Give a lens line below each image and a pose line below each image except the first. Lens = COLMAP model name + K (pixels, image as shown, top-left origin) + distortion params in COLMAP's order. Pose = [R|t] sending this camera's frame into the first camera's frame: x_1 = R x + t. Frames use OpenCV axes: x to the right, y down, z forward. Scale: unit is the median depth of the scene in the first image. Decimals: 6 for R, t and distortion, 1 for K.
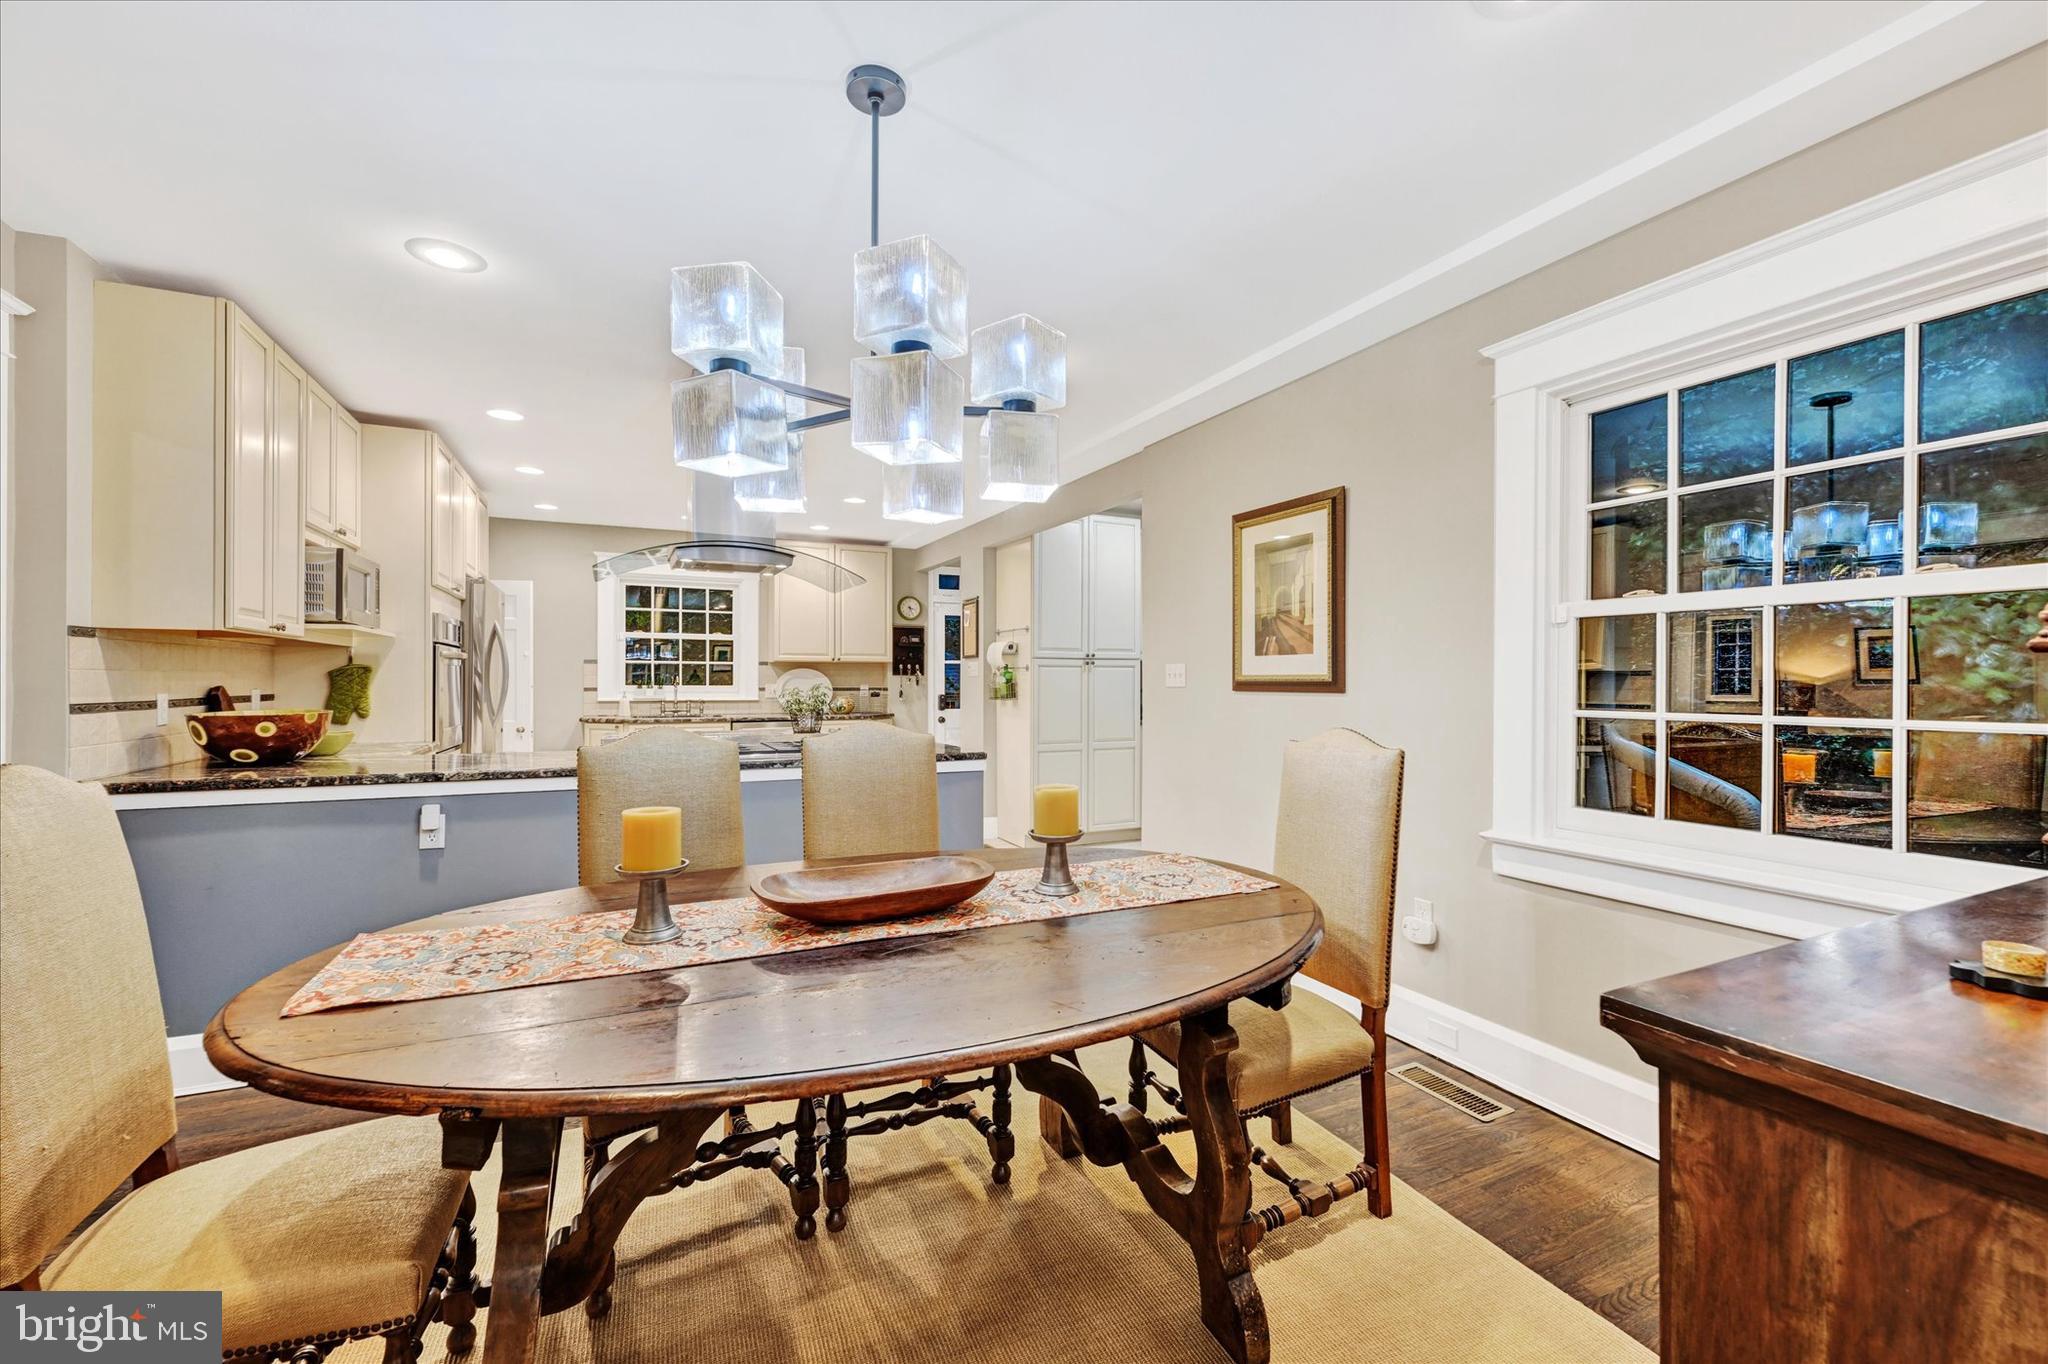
lens RADIAL K [[838.8, 0, 1024.1], [0, 838.8, 680.4], [0, 0, 1]] dist [-0.009295, -0.000177]
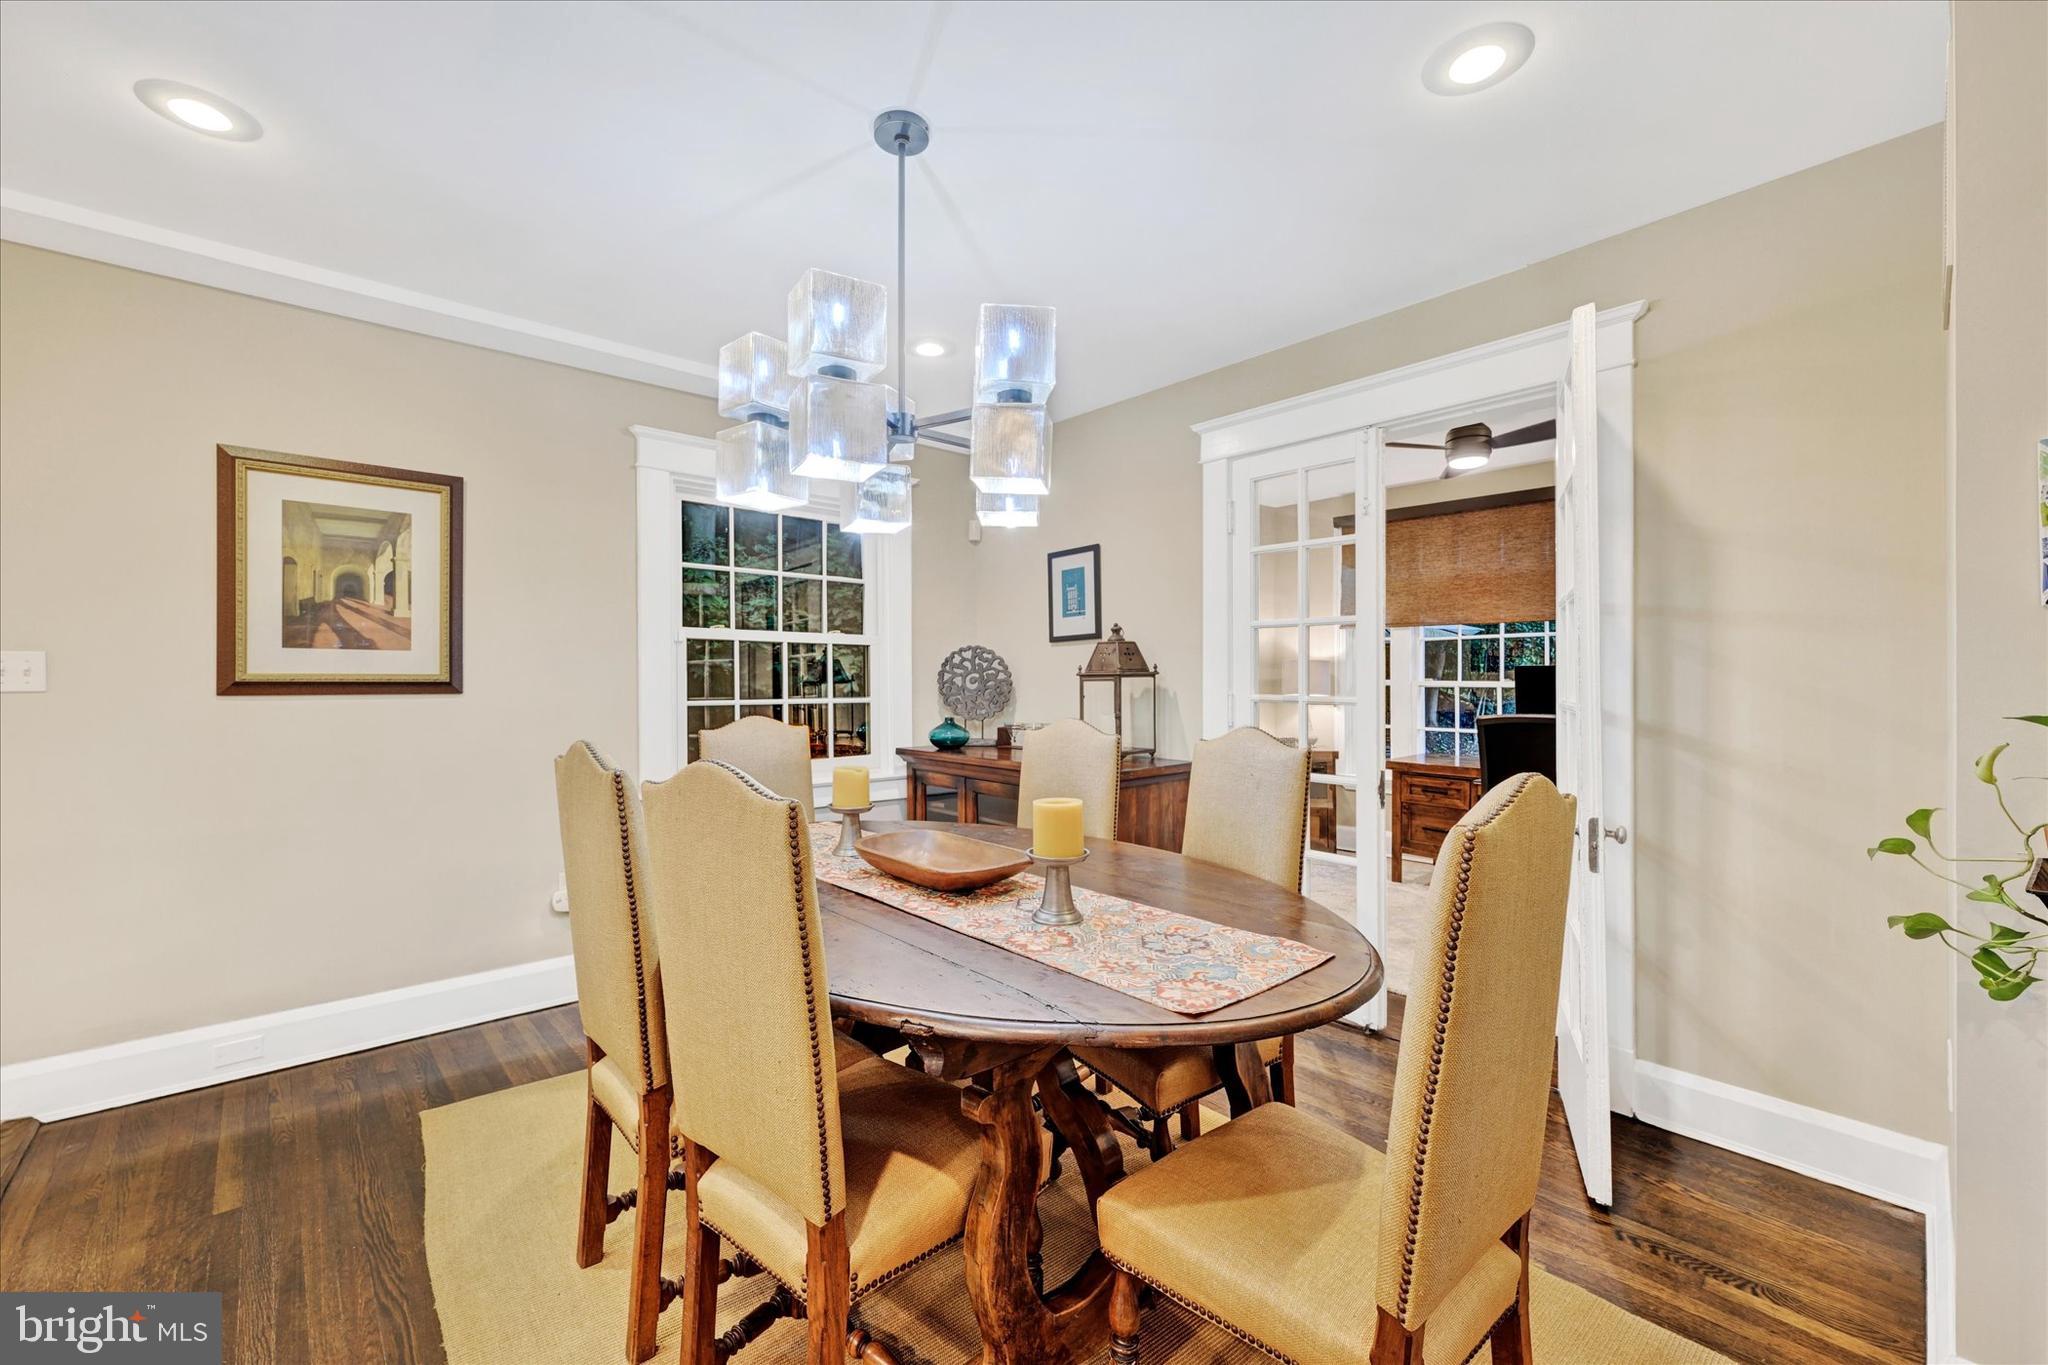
lens RADIAL K [[838.8, 0, 1016.9], [0, 838.8, 677.7], [0, 0, 1]] dist [-0.009295, -0.000177]
pose [[-0.267057, 0.001887, 0.963679, -0.700369], [-0.000343, 0.999998, -0.002053, -0.001334], [-0.963681, -0.000879, -0.267056, 0.637291]]
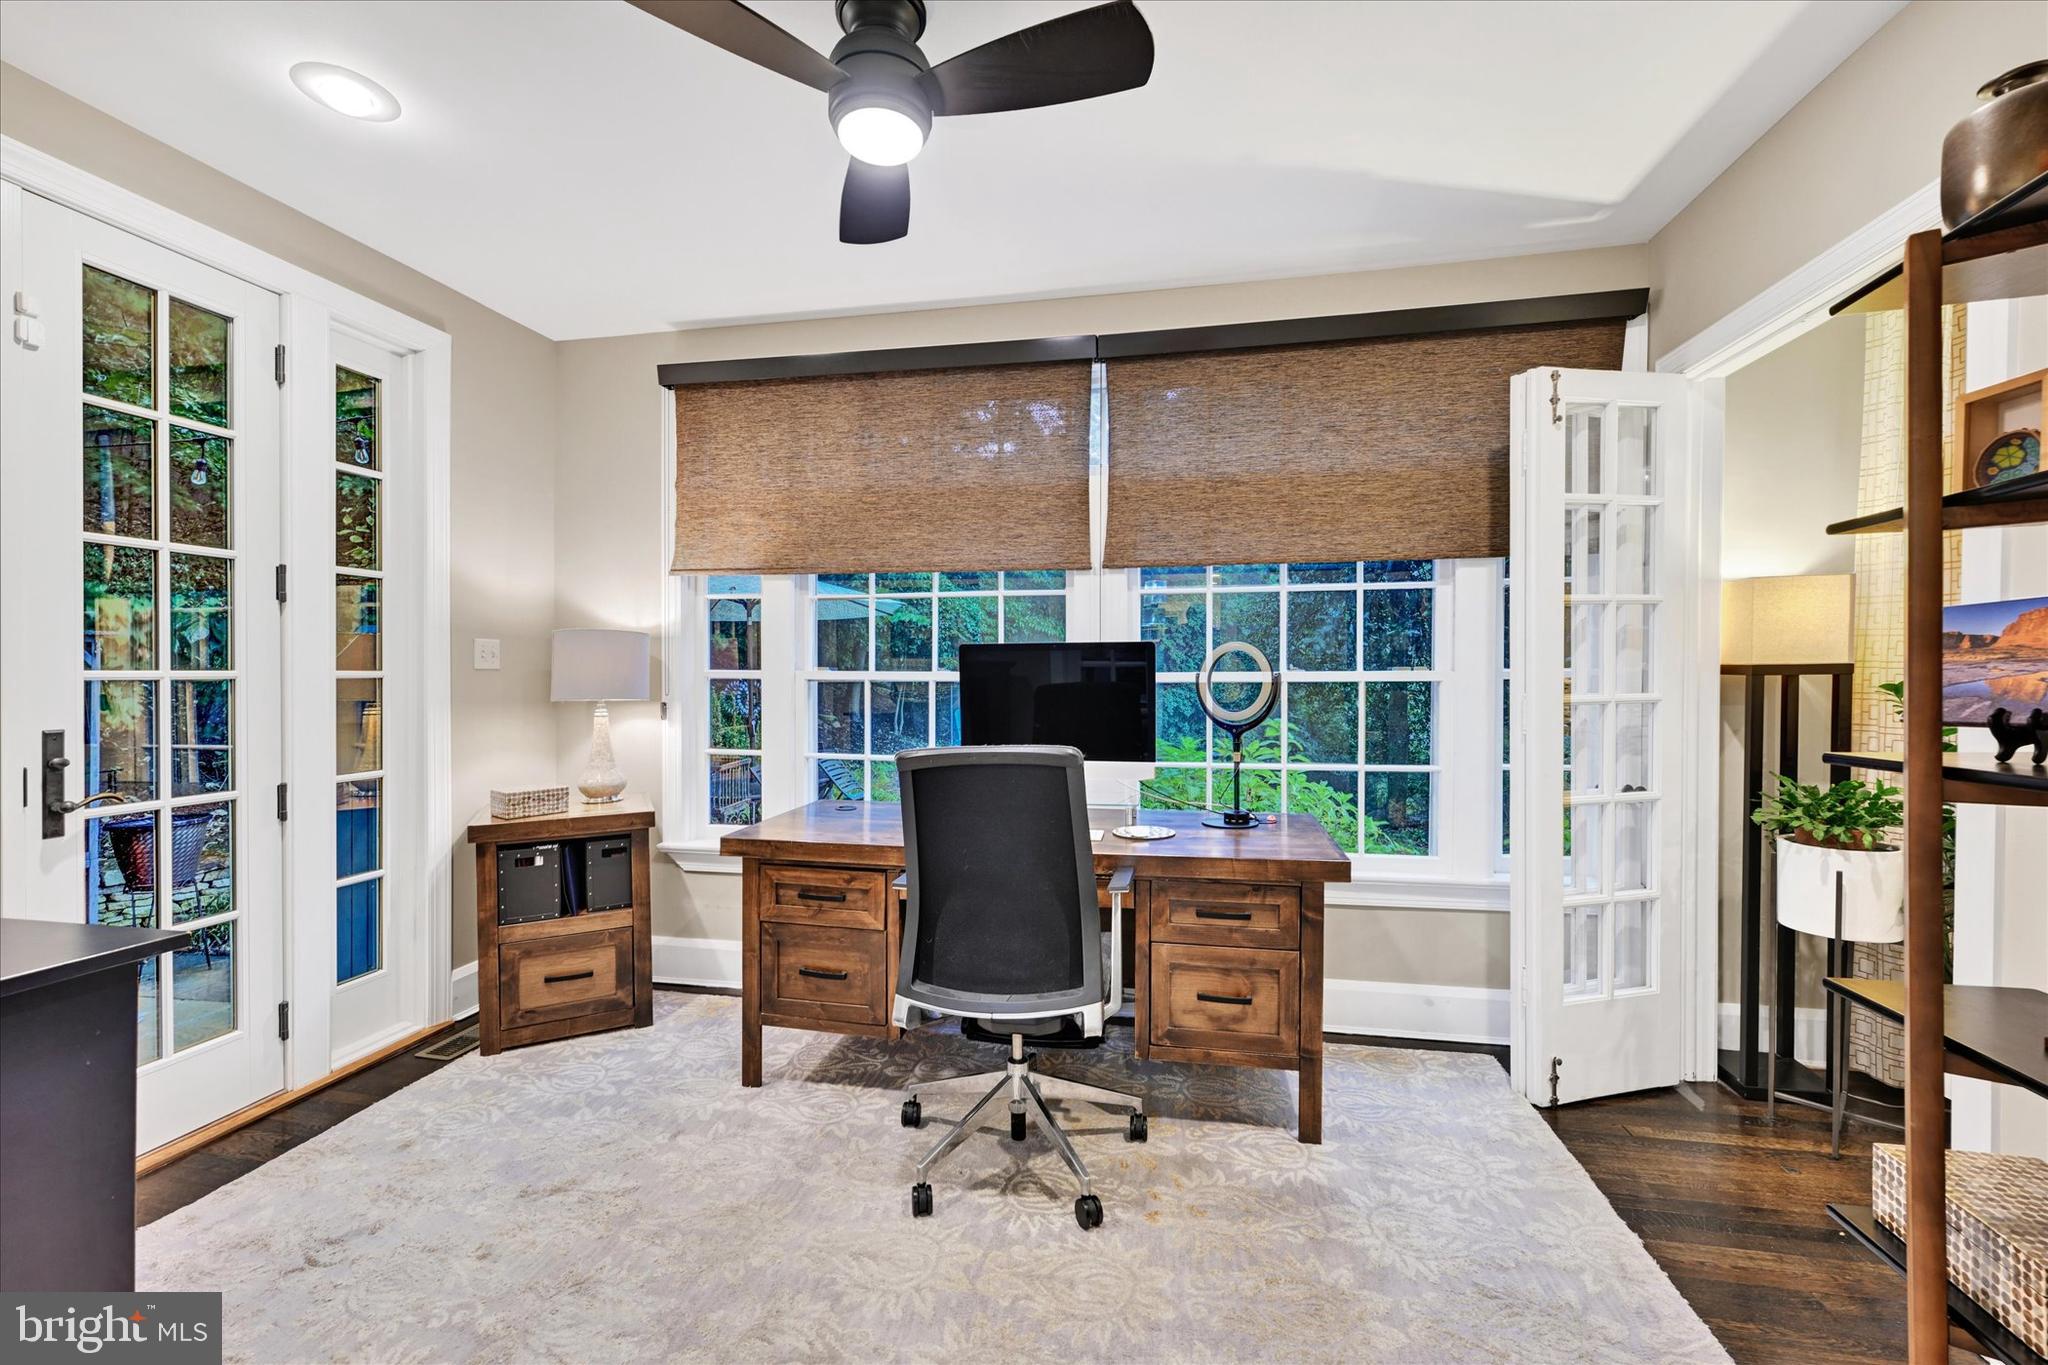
lens RADIAL K [[838.8, 0, 1022.5], [0, 838.8, 678.3], [0, 0, 1]] dist [-0.009295, -0.000177]
pose [[-0.795440, -0.002819, 0.606026, -0.542153], [0.001602, 0.999976, 0.006755, -0.000249], [-0.606030, 0.006344, -0.795416, 0.482881]]
